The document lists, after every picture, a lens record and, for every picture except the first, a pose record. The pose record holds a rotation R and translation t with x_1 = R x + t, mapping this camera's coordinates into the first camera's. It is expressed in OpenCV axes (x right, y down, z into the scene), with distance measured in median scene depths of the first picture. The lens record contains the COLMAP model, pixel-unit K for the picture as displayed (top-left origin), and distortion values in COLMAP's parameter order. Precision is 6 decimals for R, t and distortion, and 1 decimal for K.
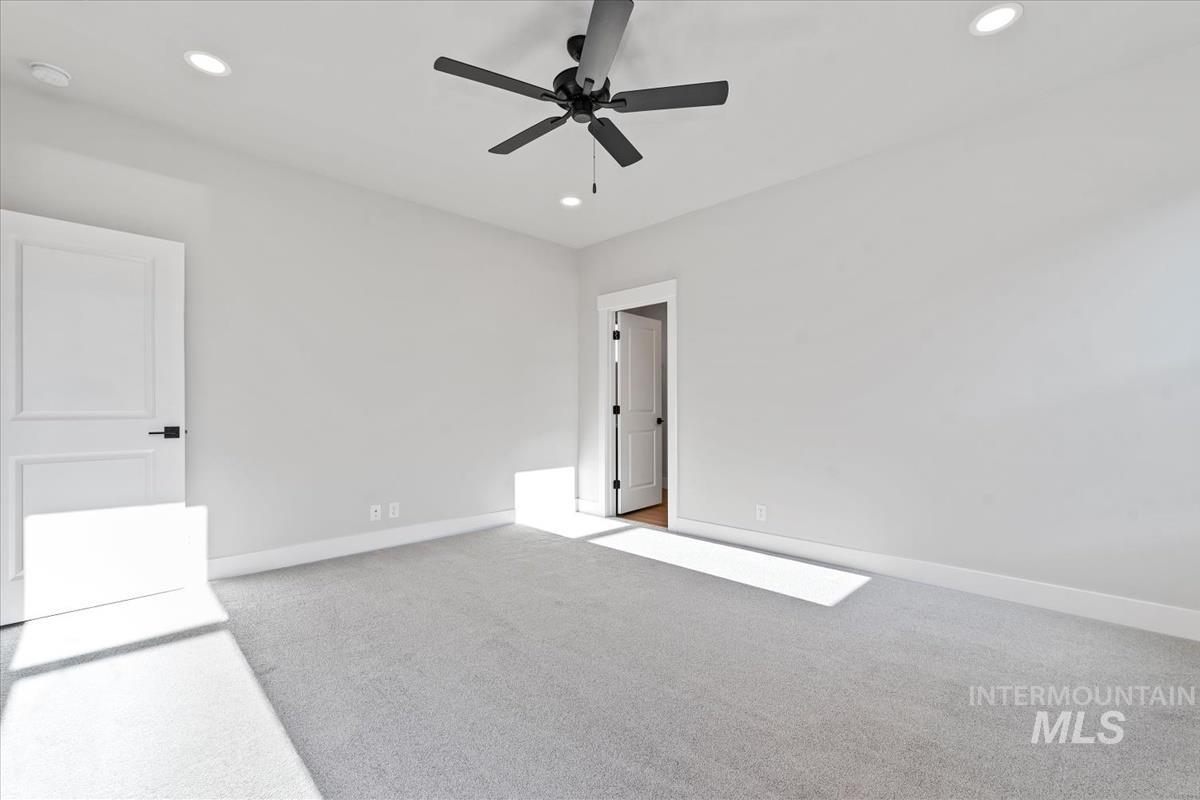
lens RADIAL K [[513.2, 0, 602.9], [0, 513.2, 405.0], [0, 0, 1]] dist [0.005055, -0.002137]
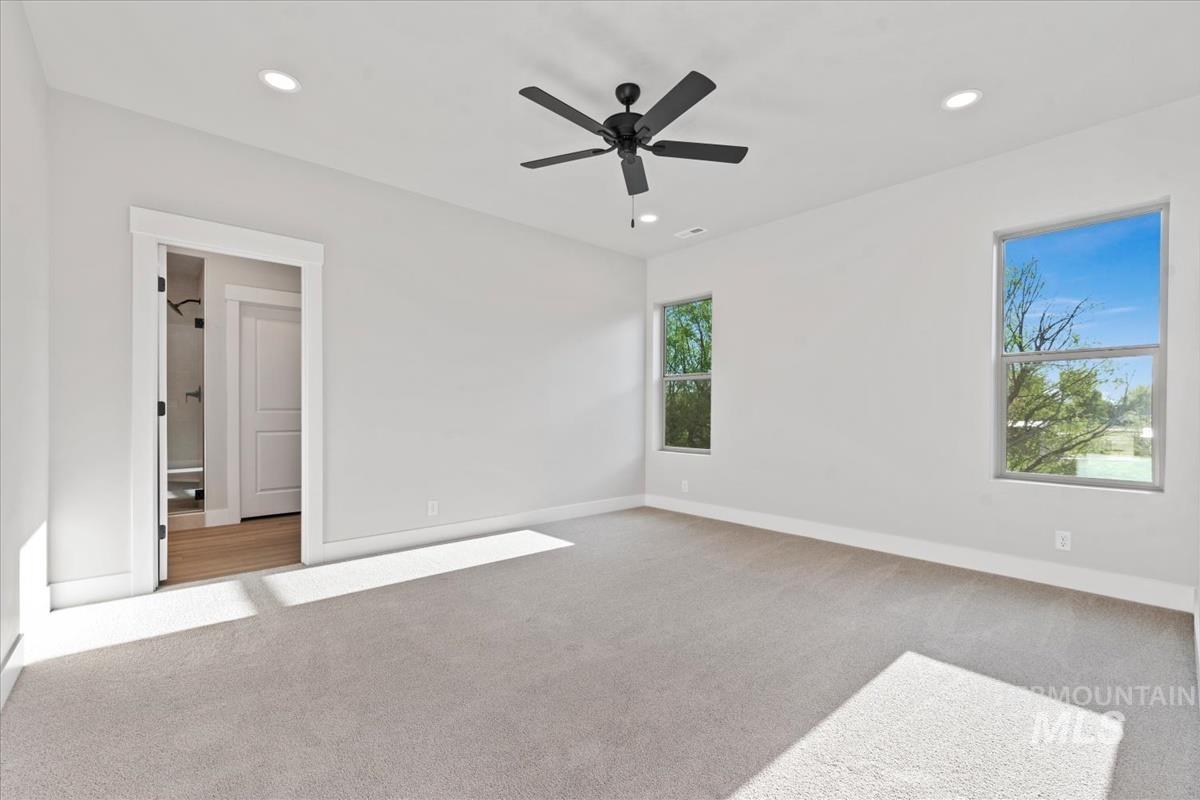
lens RADIAL K [[513.2, 0, 603.6], [0, 513.2, 406.7], [0, 0, 1]] dist [0.005055, -0.002137]
pose [[0.060100, 0.006992, 0.998168, -0.657755], [-0.014207, 0.999880, -0.006148, 0.004898], [-0.998091, -0.013812, 0.060192, 0.542803]]
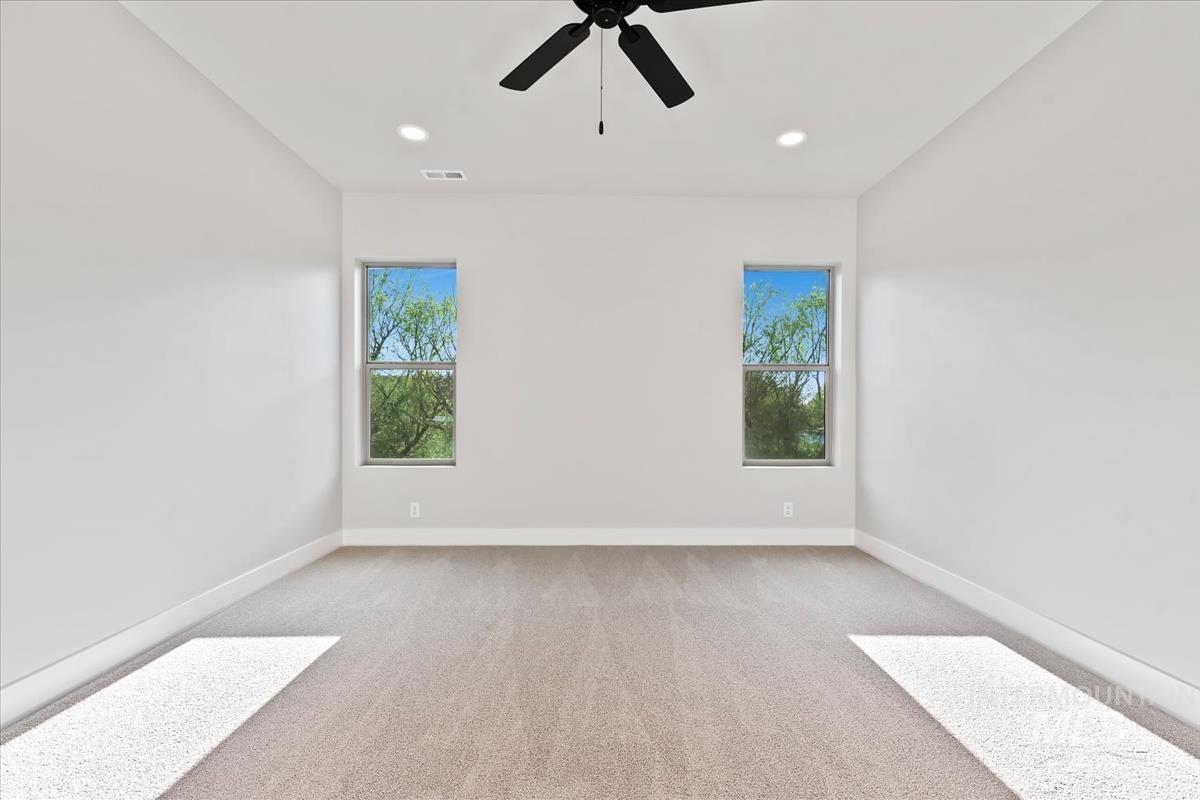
lens RADIAL K [[513.2, 0, 603.4], [0, 513.2, 408.7], [0, 0, 1]] dist [0.005055, -0.002137]
pose [[-0.720767, 0.001228, 0.693176, -0.305729], [-0.011371, 0.999843, -0.013595, 0.011235], [-0.693084, -0.017681, -0.720640, 0.853453]]
